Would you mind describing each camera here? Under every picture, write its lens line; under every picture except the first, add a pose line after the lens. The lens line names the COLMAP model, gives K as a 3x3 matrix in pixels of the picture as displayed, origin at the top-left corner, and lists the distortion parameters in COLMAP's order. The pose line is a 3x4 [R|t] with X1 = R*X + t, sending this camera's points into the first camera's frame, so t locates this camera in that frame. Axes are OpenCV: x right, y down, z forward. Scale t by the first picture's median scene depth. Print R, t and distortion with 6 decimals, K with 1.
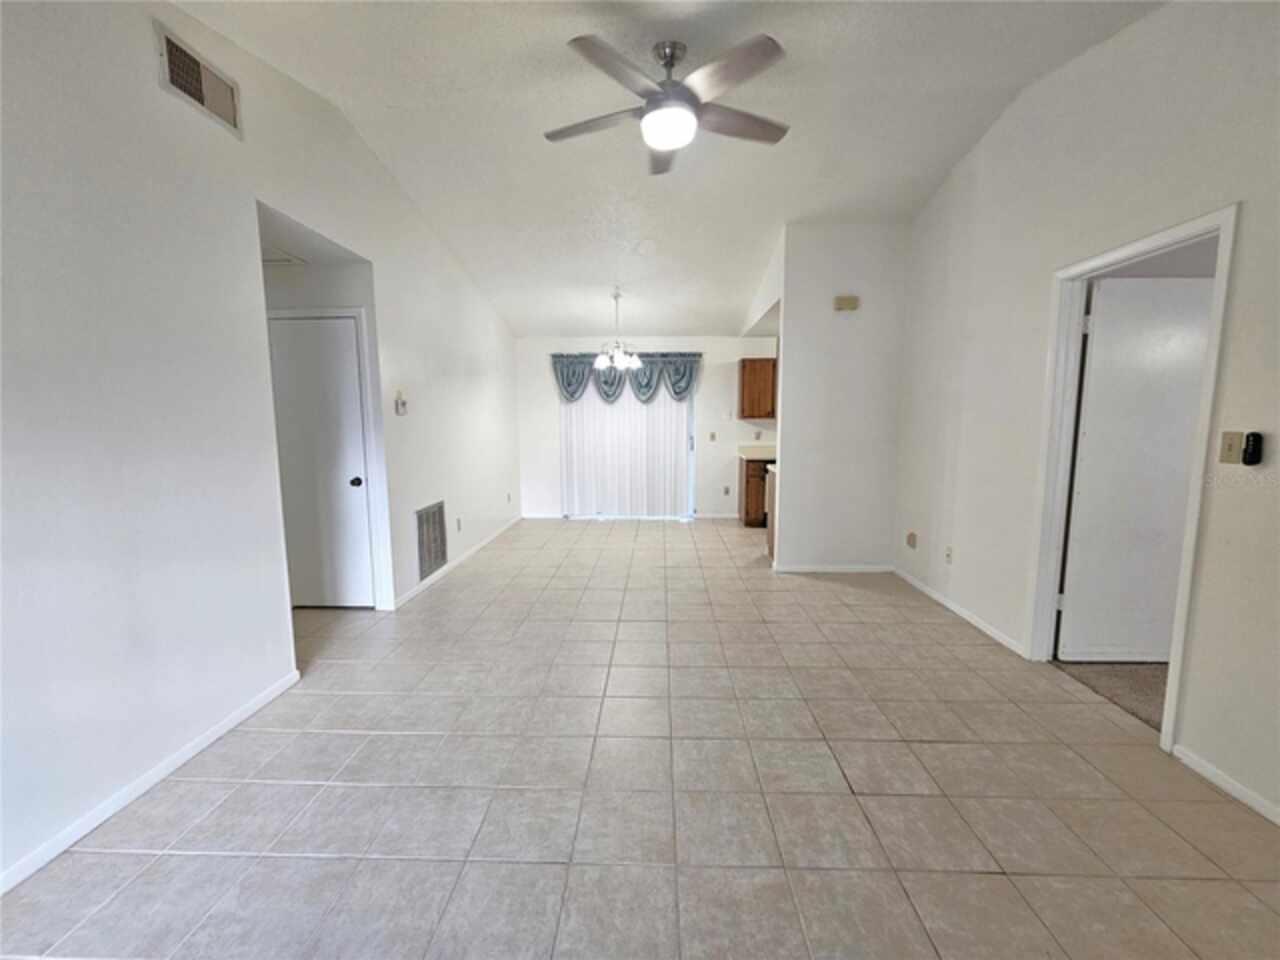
lens RADIAL K [[527.1, 0, 641.3], [0, 527.1, 479.7], [0, 0, 1]] dist [-0.000369, -0.000013]
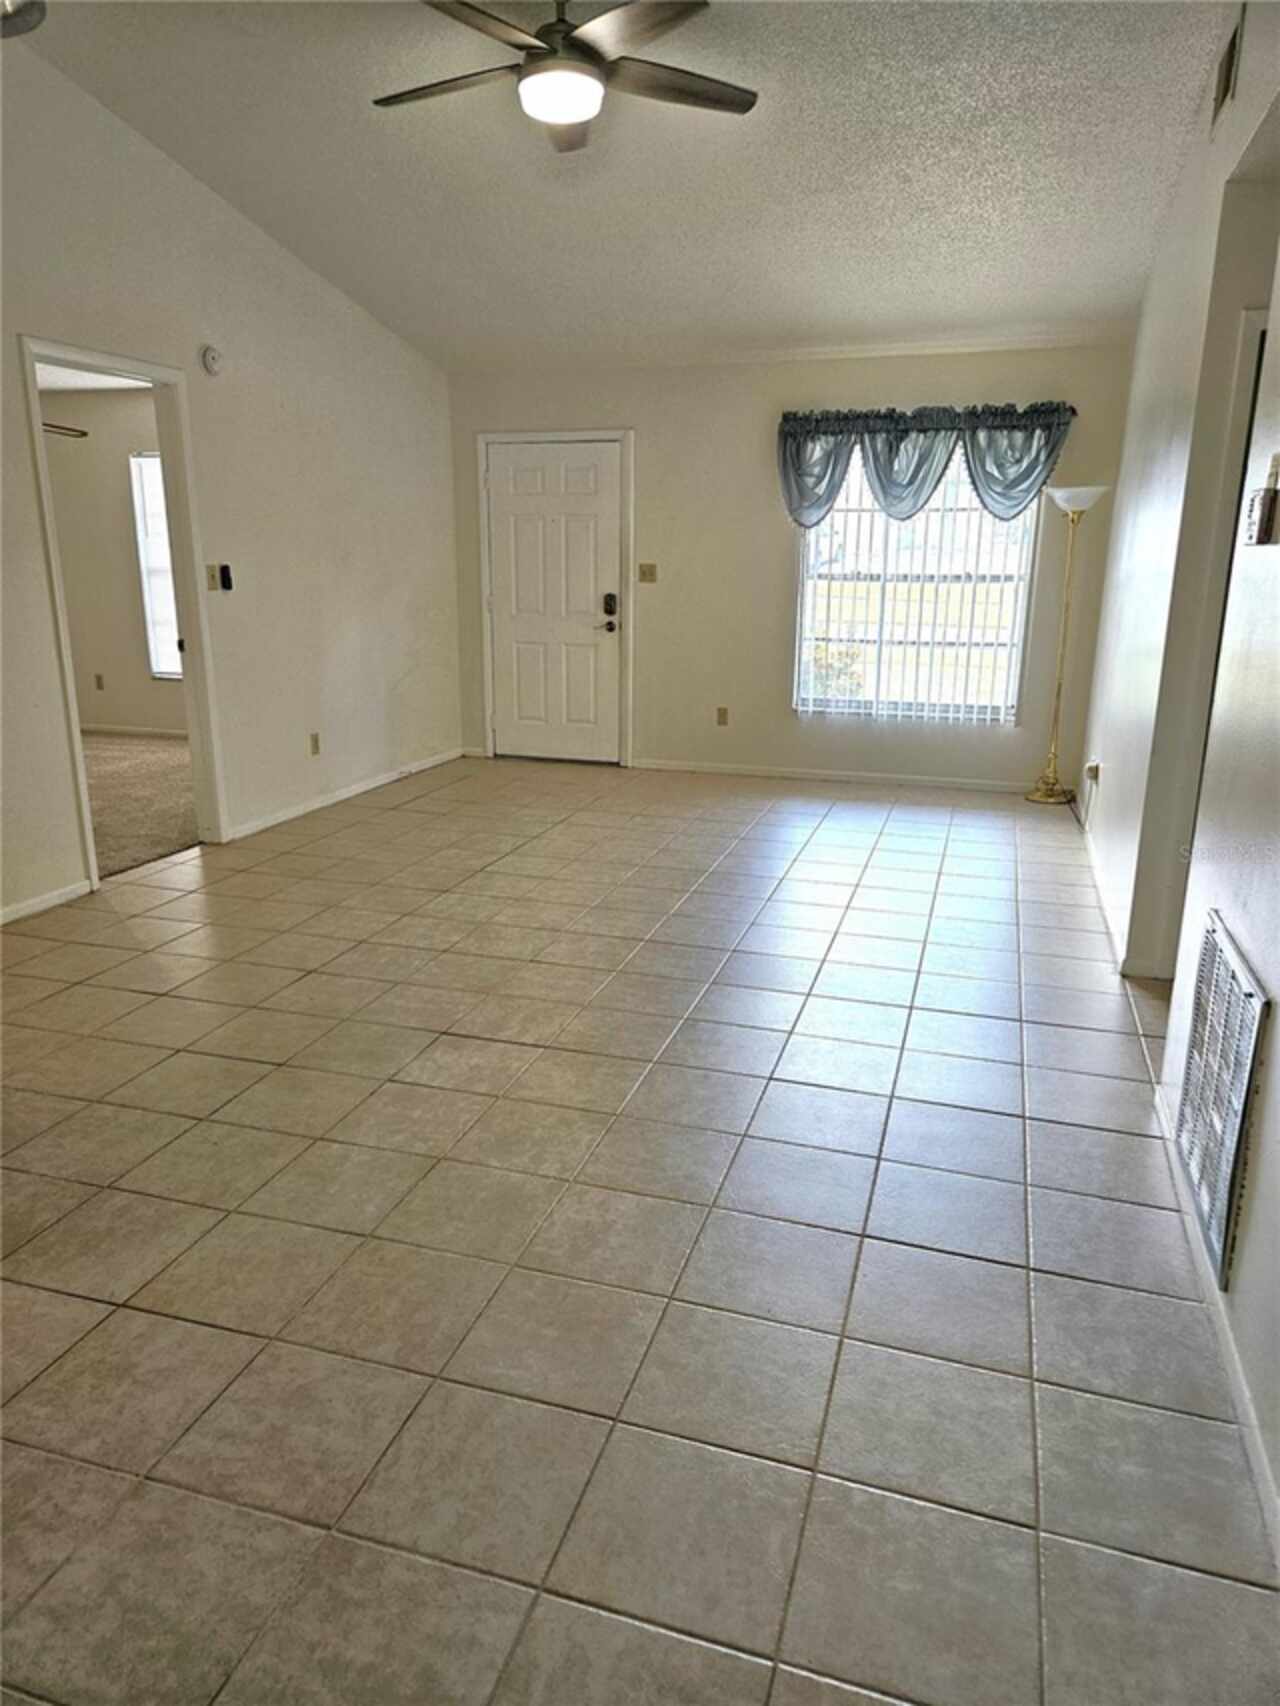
lens RADIAL K [[1134.2, 0, 636.2], [0, 1134.2, 860.1], [0, 0, 1]] dist [0.009097, 0.000964]
pose [[-0.962202, -0.069687, 0.263270, -0.438433], [0.032353, 0.930612, 0.364575, -0.272849], [-0.270408, 0.359313, -0.893182, 2.378239]]
